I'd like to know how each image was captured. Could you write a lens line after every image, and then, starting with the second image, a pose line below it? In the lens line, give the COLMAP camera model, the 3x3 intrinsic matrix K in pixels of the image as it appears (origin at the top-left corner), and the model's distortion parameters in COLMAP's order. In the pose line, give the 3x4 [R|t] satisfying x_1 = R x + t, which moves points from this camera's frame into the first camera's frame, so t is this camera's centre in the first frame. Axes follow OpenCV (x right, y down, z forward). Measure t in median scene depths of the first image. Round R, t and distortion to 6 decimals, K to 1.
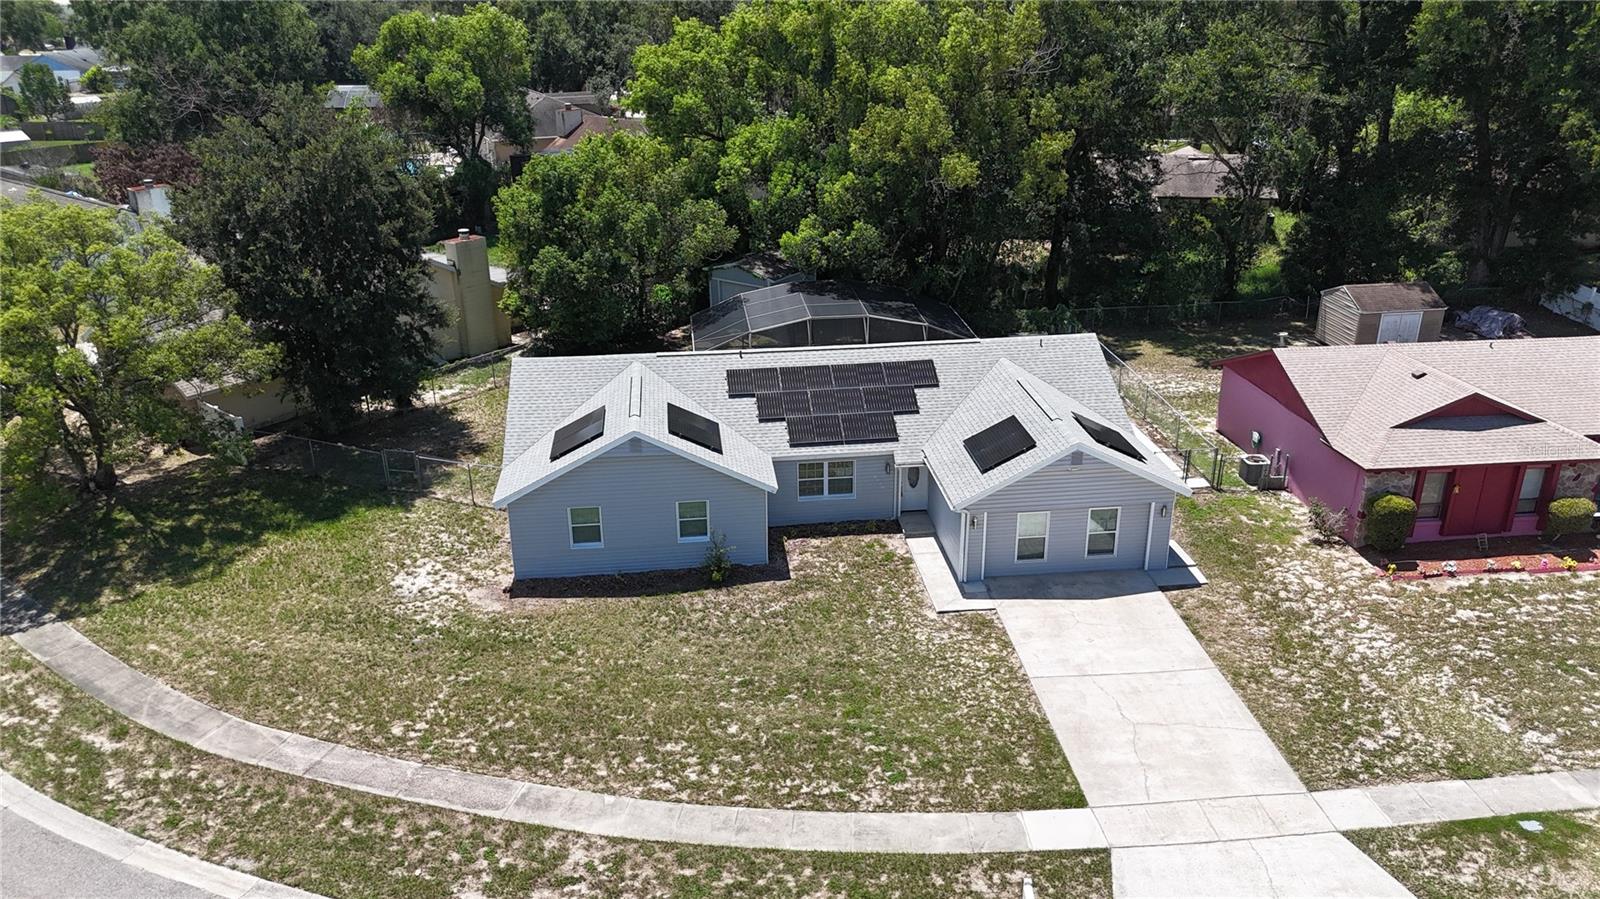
lens RADIAL K [[1187.3, 0, 806.0], [0, 1187.3, 450.9], [0, 0, 1]] dist [0.068805, -0.078283]
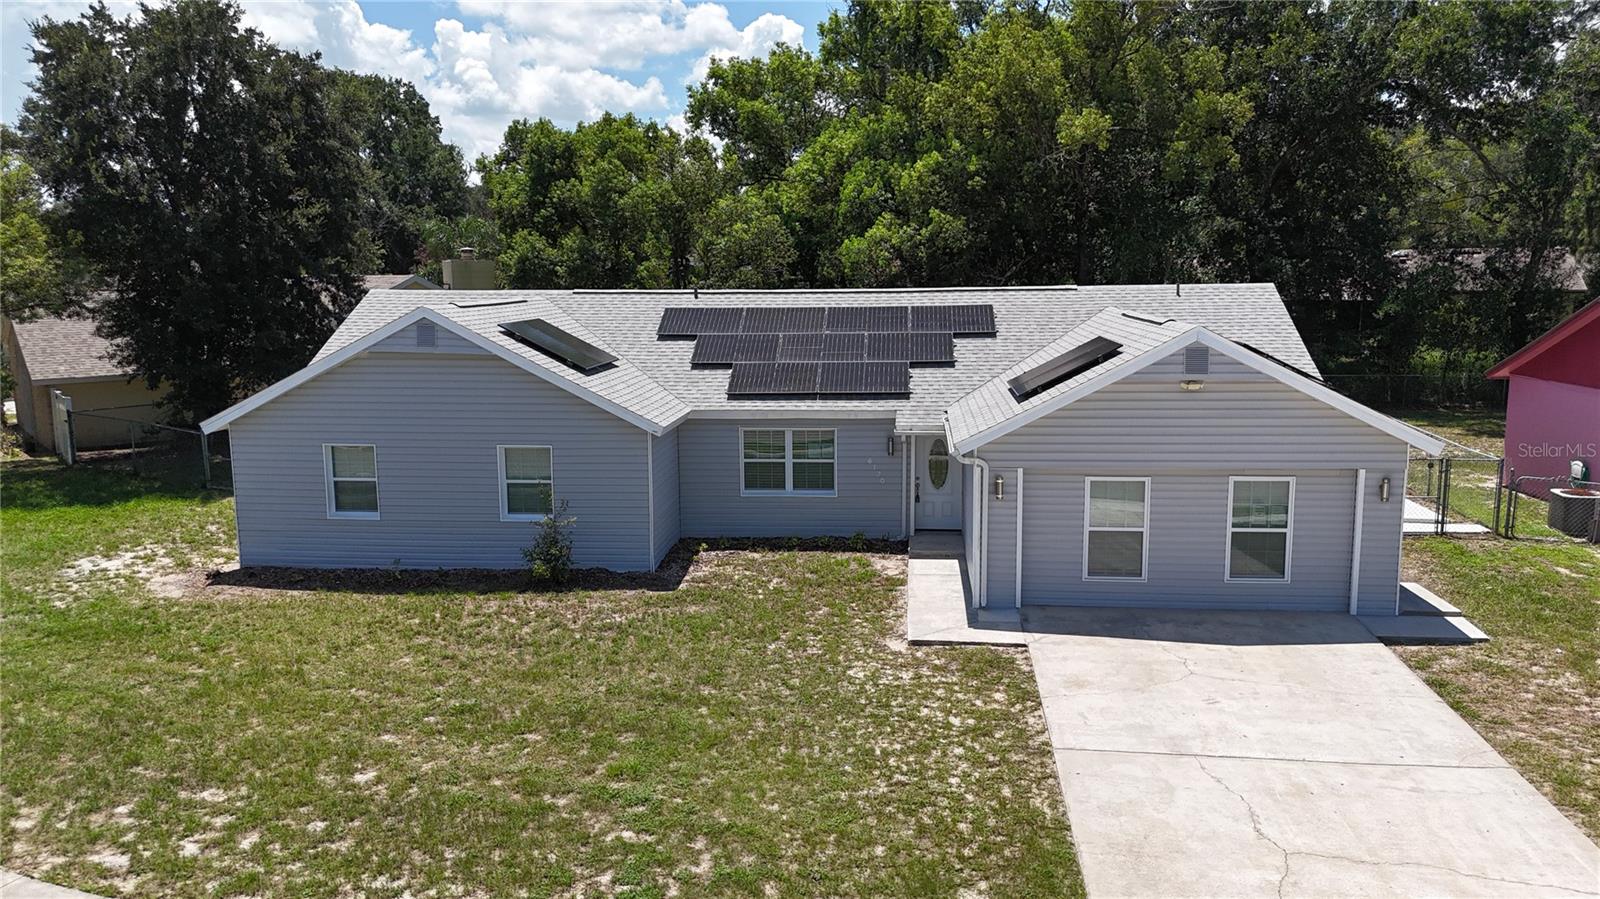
lens RADIAL K [[1187.3, 0, 806.0], [0, 1187.3, 450.9], [0, 0, 1]] dist [0.068805, -0.078283]
pose [[0.978424, 0.030436, -0.204352, 0.167263], [-0.076476, 0.972188, -0.221363, 0.170376], [0.191931, 0.232215, 0.953540, 0.476670]]
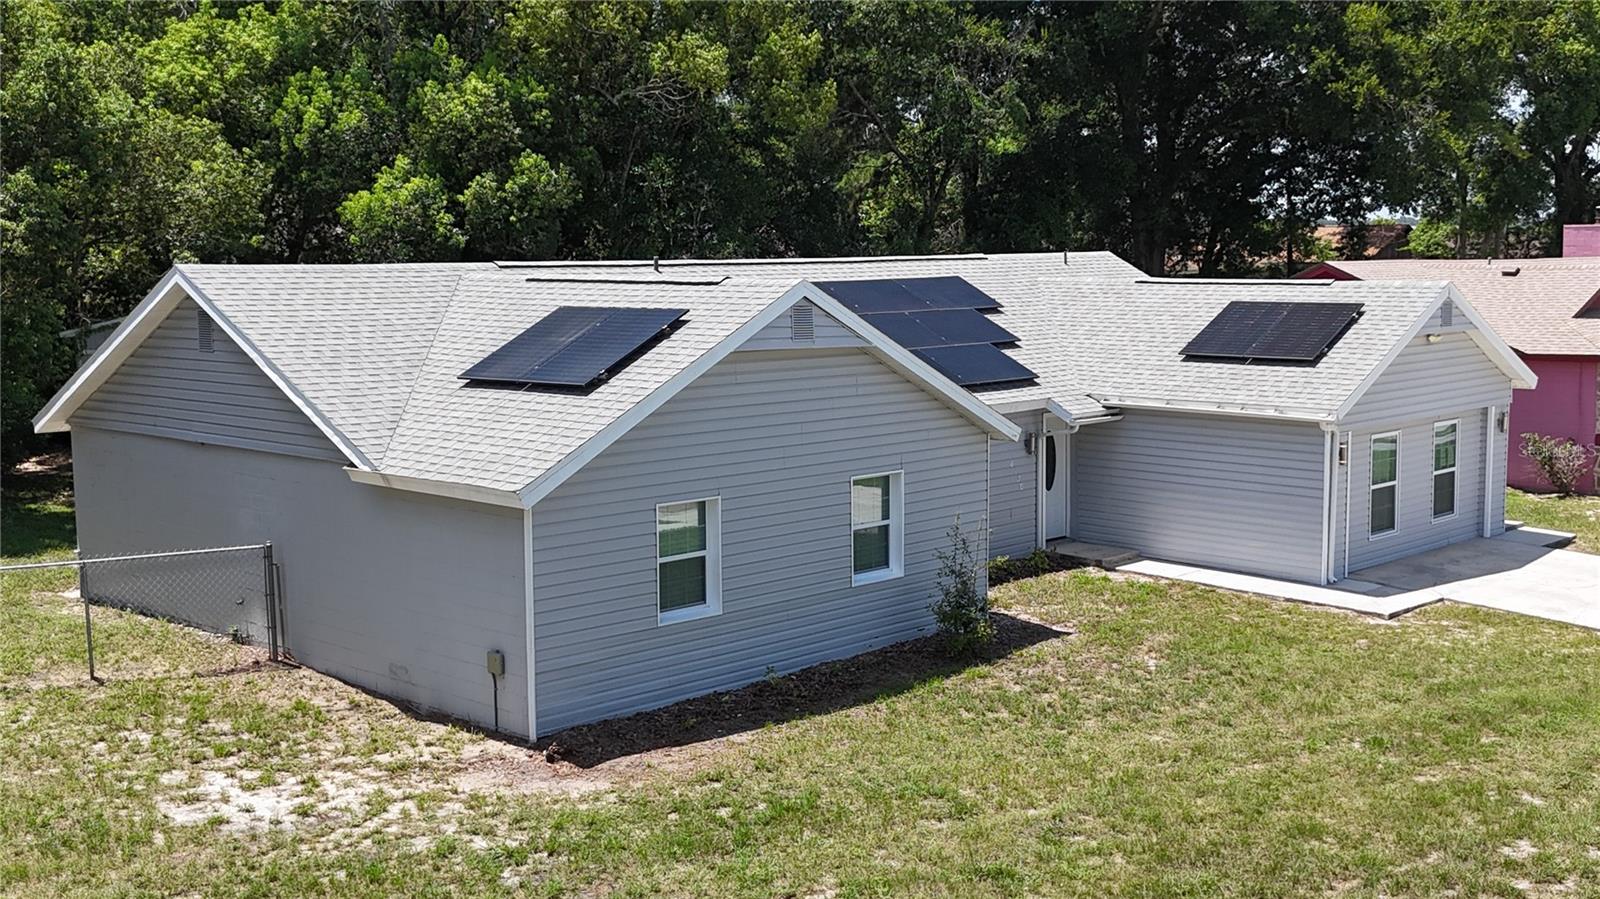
lens RADIAL K [[1792.7, 0, 800.0], [0, 1792.7, 449.5], [0, 0, 1]] dist [0.119711, -0.326500]
pose [[0.778011, -0.070752, 0.624254, -0.525962], [0.239070, 0.952226, -0.190030, 0.152038], [-0.580986, 0.297085, 0.757757, 0.552674]]
